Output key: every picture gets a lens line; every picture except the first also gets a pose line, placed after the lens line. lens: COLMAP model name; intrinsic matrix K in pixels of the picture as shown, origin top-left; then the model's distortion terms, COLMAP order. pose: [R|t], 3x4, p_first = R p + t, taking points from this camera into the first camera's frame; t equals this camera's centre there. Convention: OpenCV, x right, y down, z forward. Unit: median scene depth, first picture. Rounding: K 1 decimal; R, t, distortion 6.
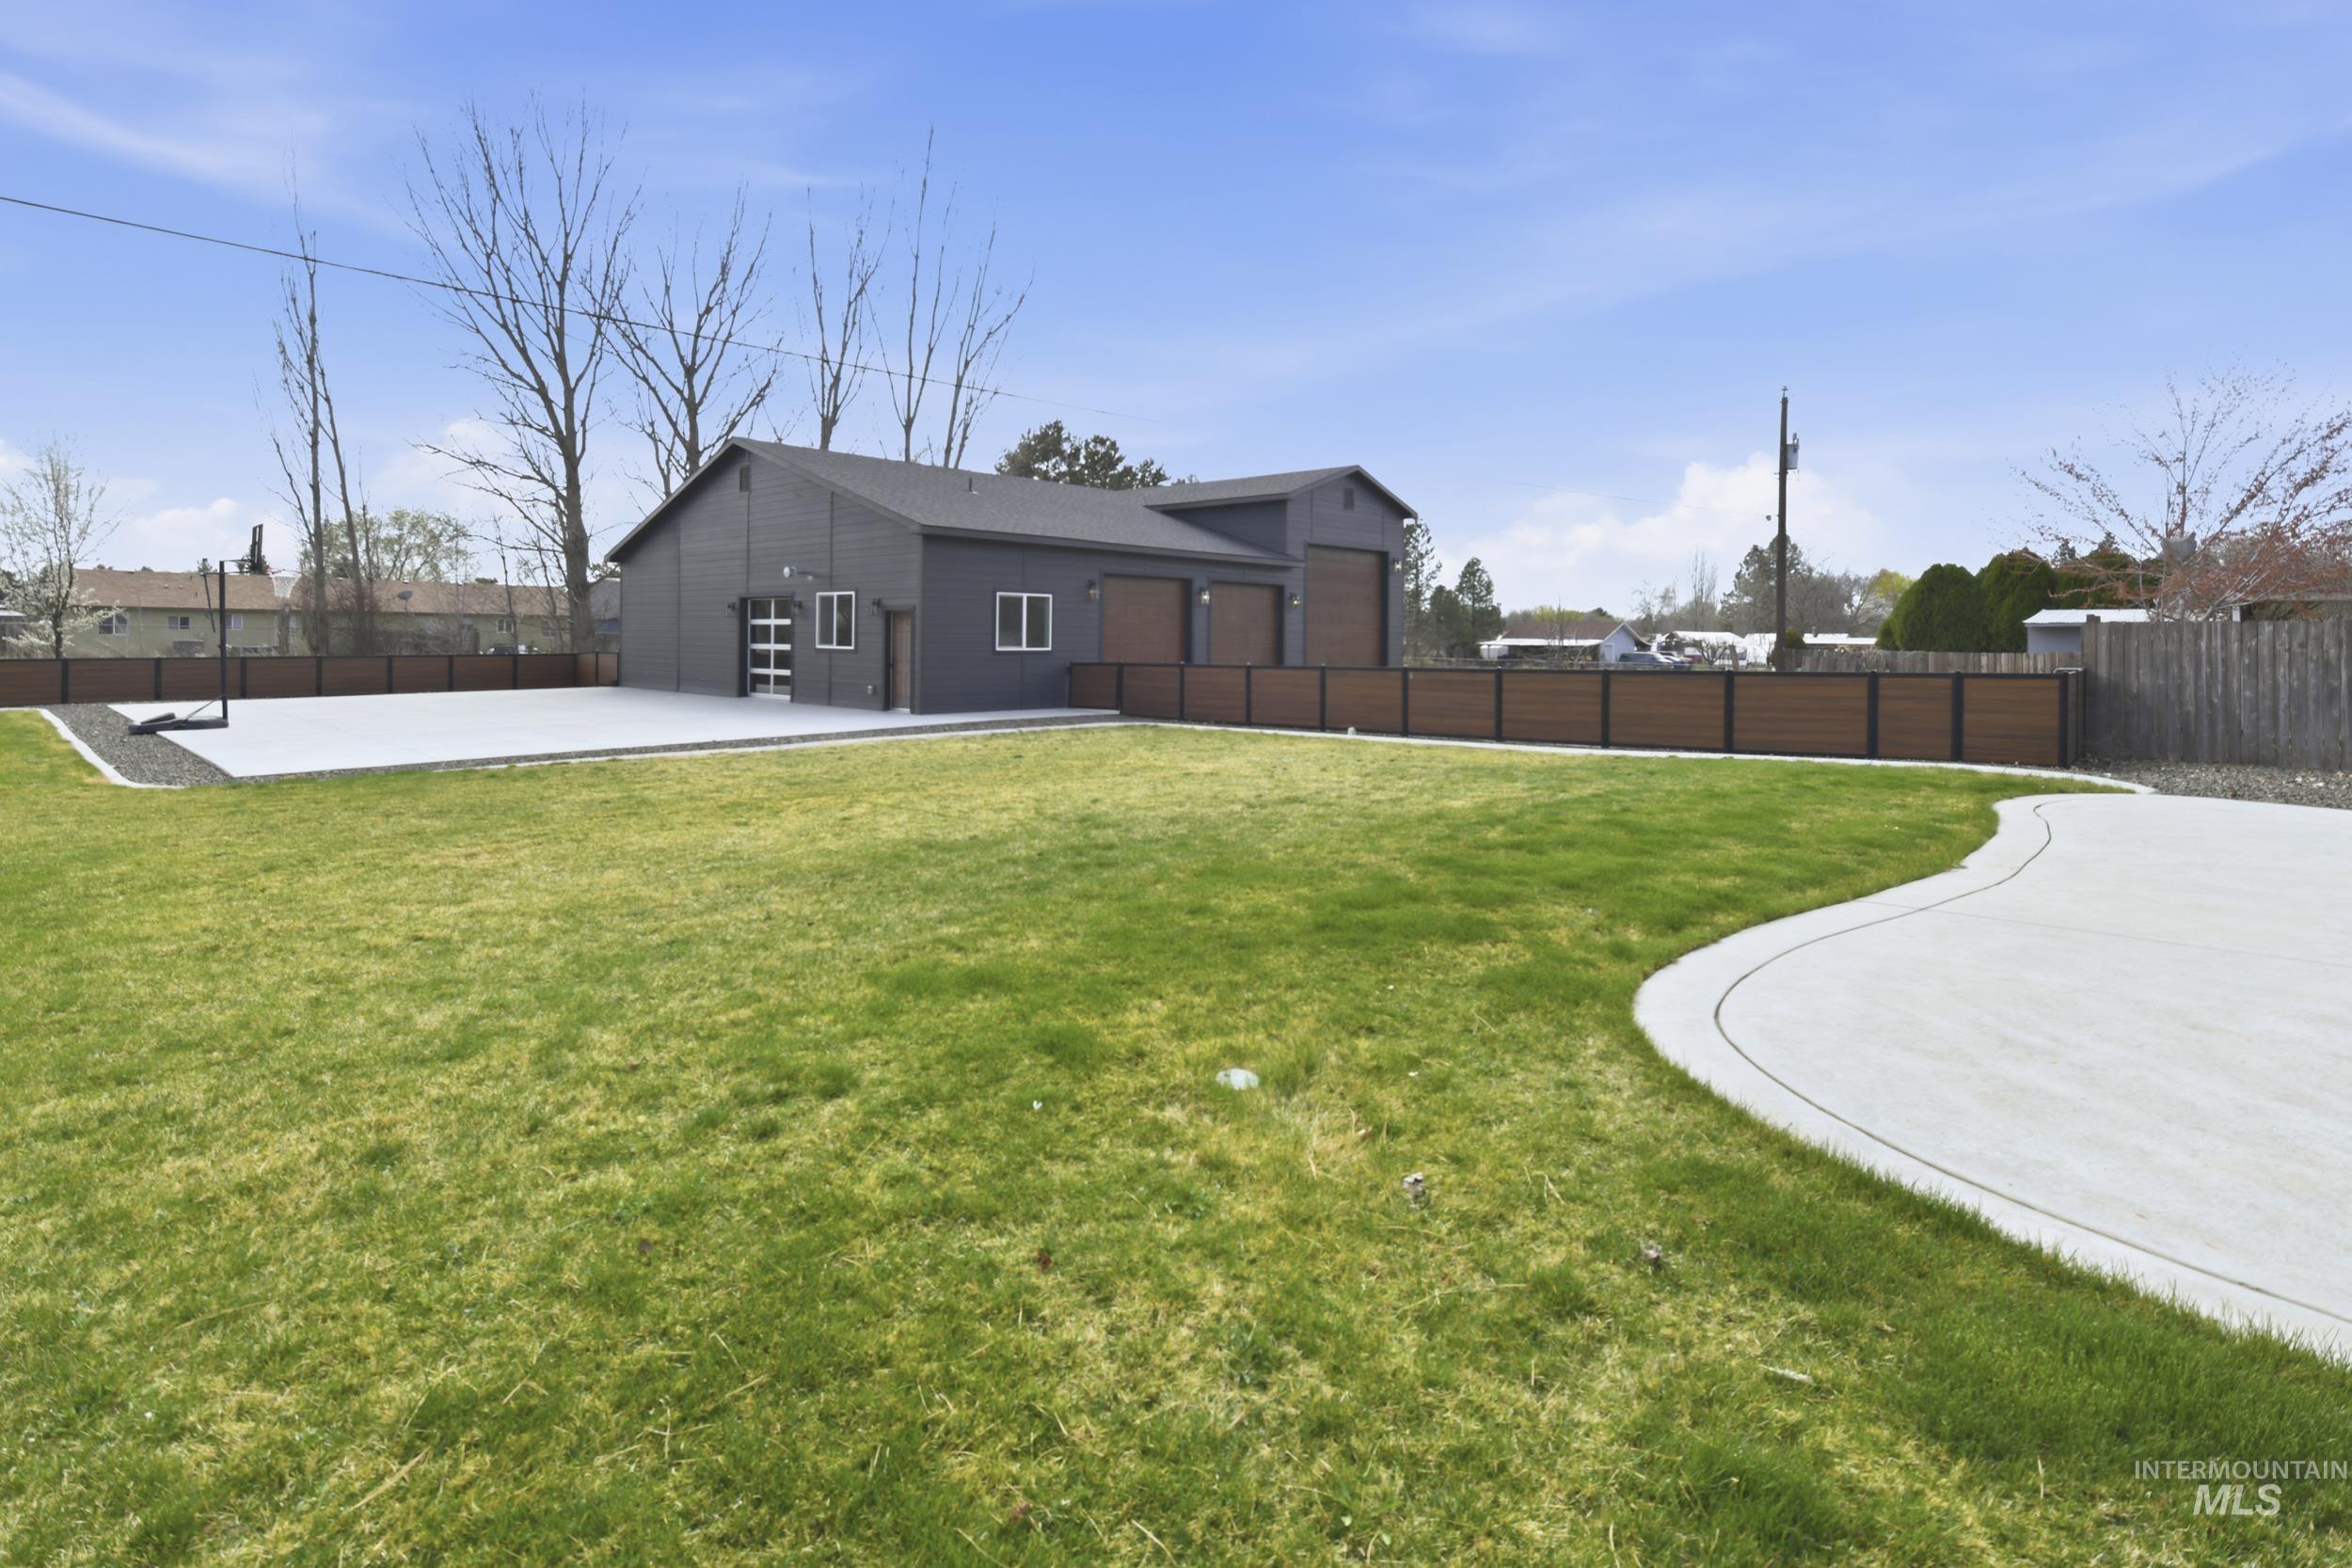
lens RADIAL K [[1097.1, 0, 1122.4], [0, 1097.1, 652.3], [0, 0, 1]] dist [0.015049, -0.000393]
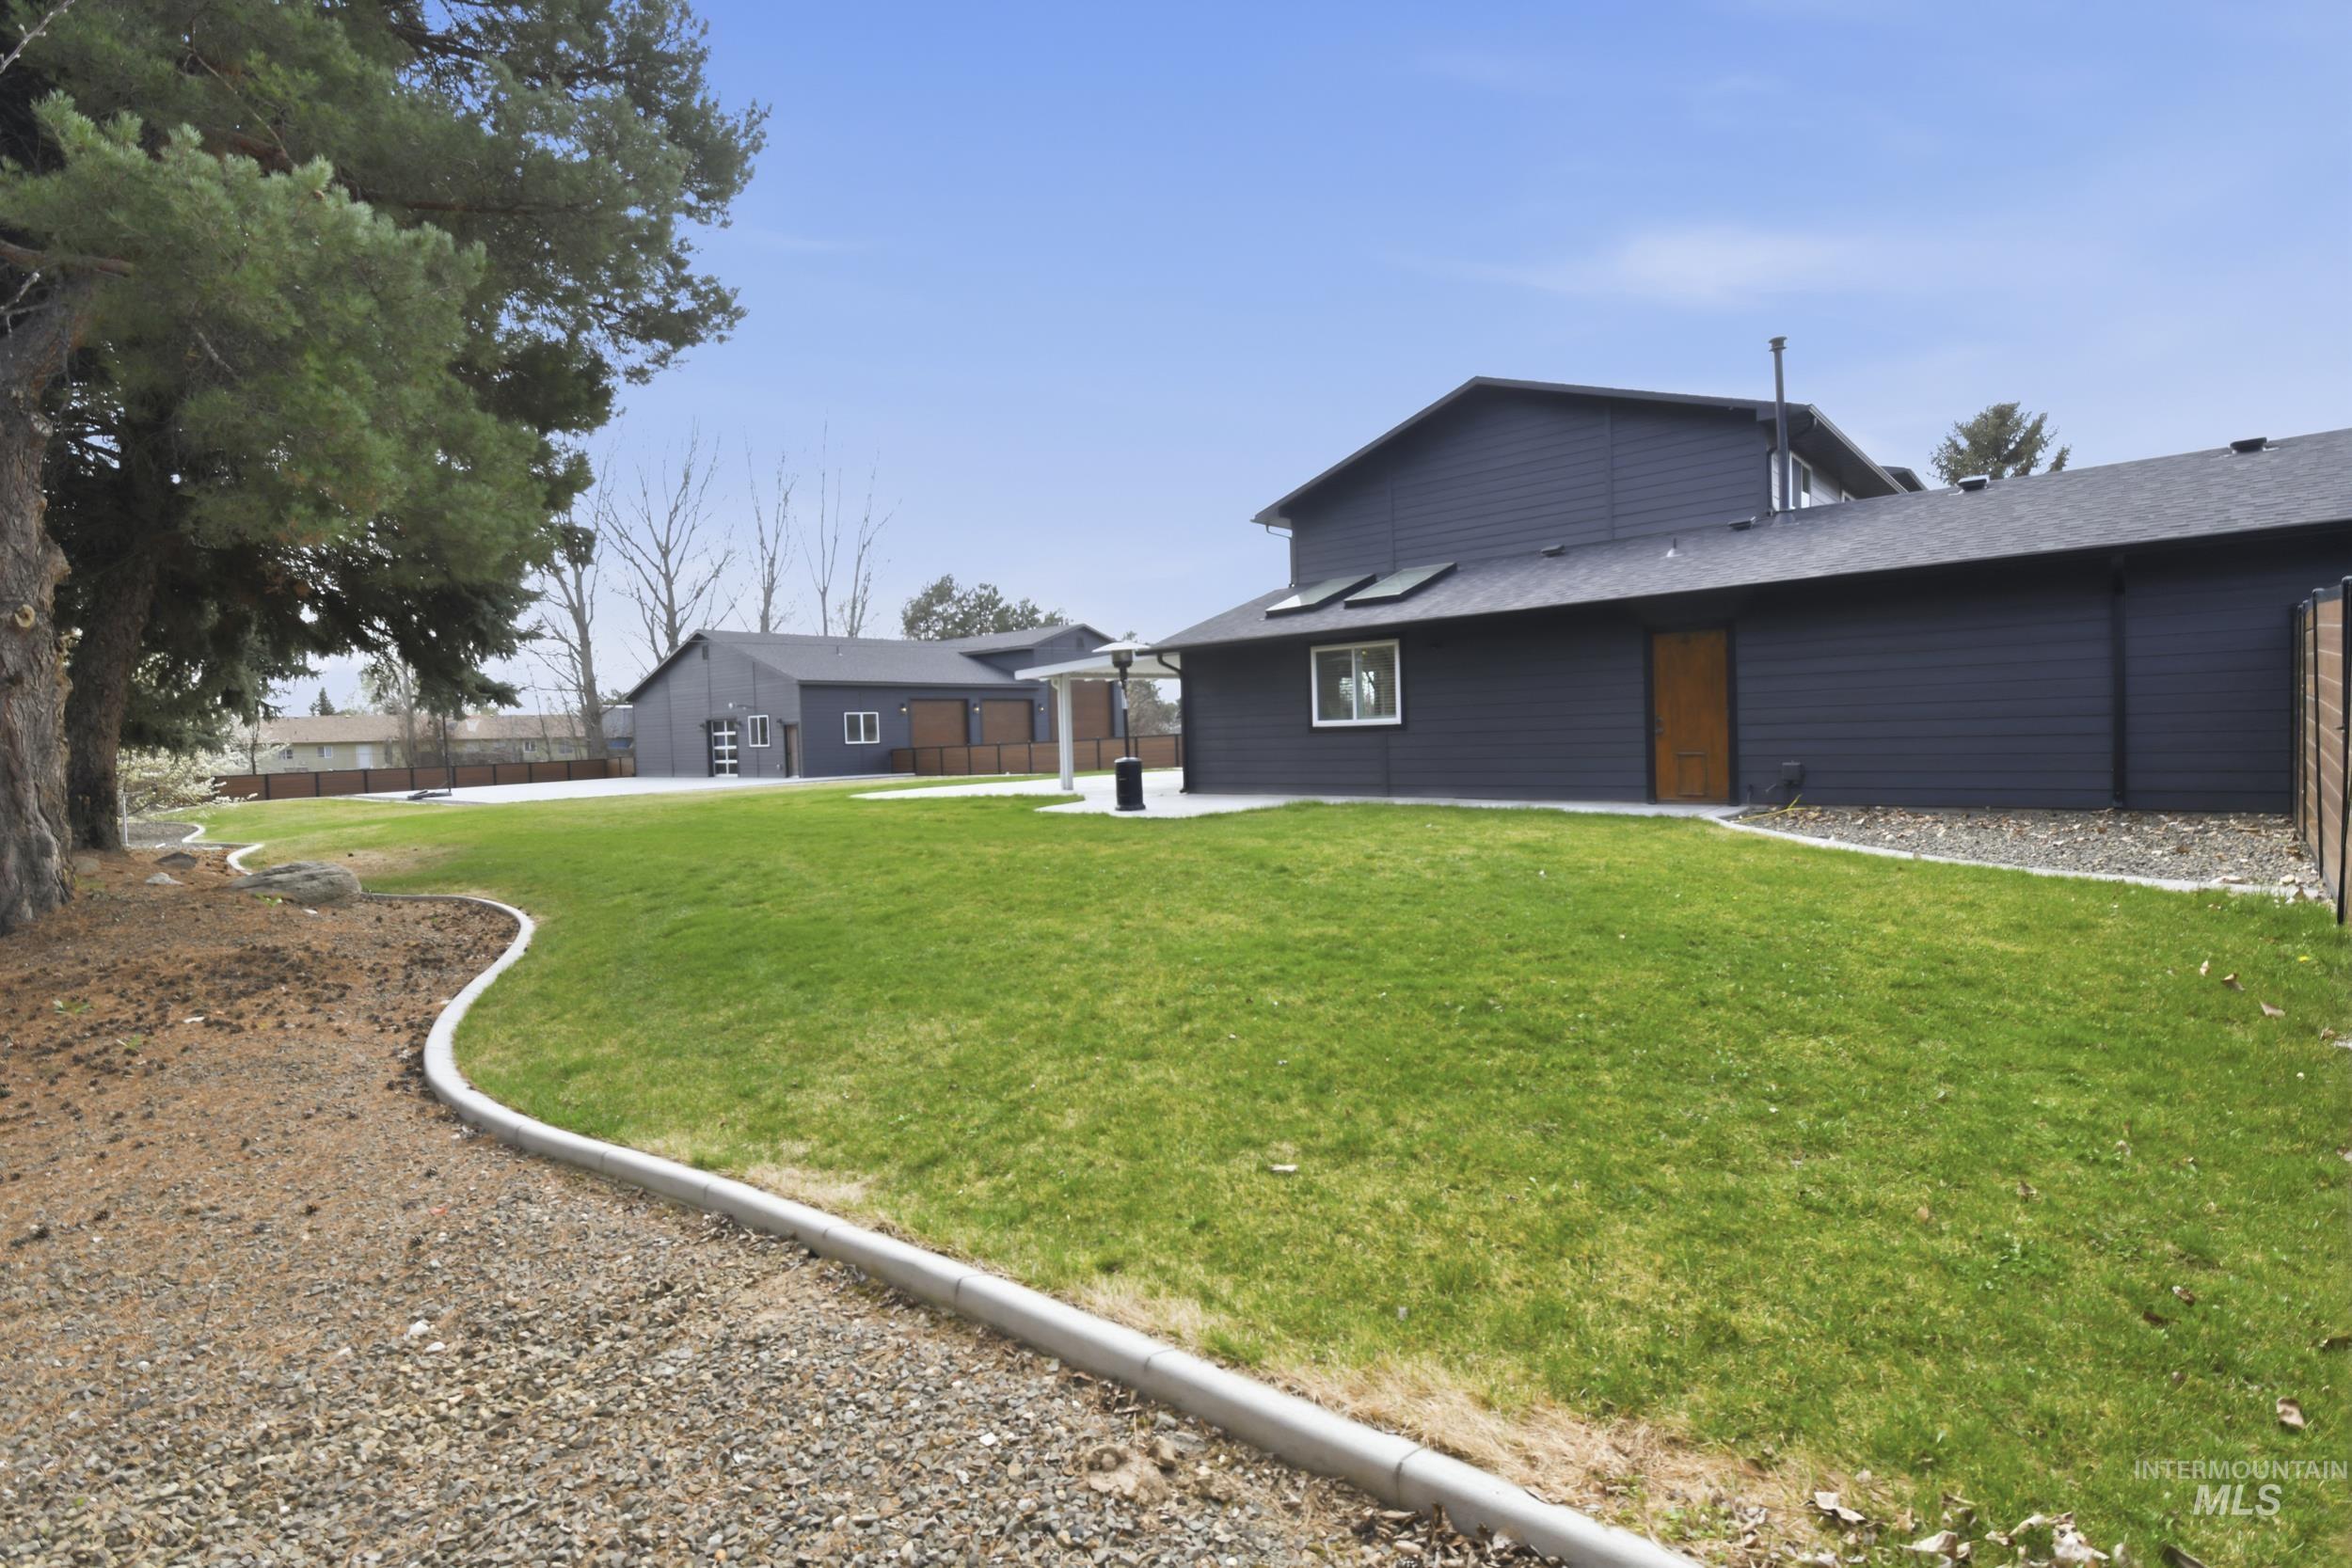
lens RADIAL K [[1097.1, 0, 1173.6], [0, 1097.1, 783.4], [0, 0, 1]] dist [0.015049, -0.000393]
pose [[0.997640, -0.045616, 0.051319, 0.175732], [0.044043, 0.998537, 0.031382, 0.016261], [-0.052676, -0.029048, 0.998189, -0.464531]]
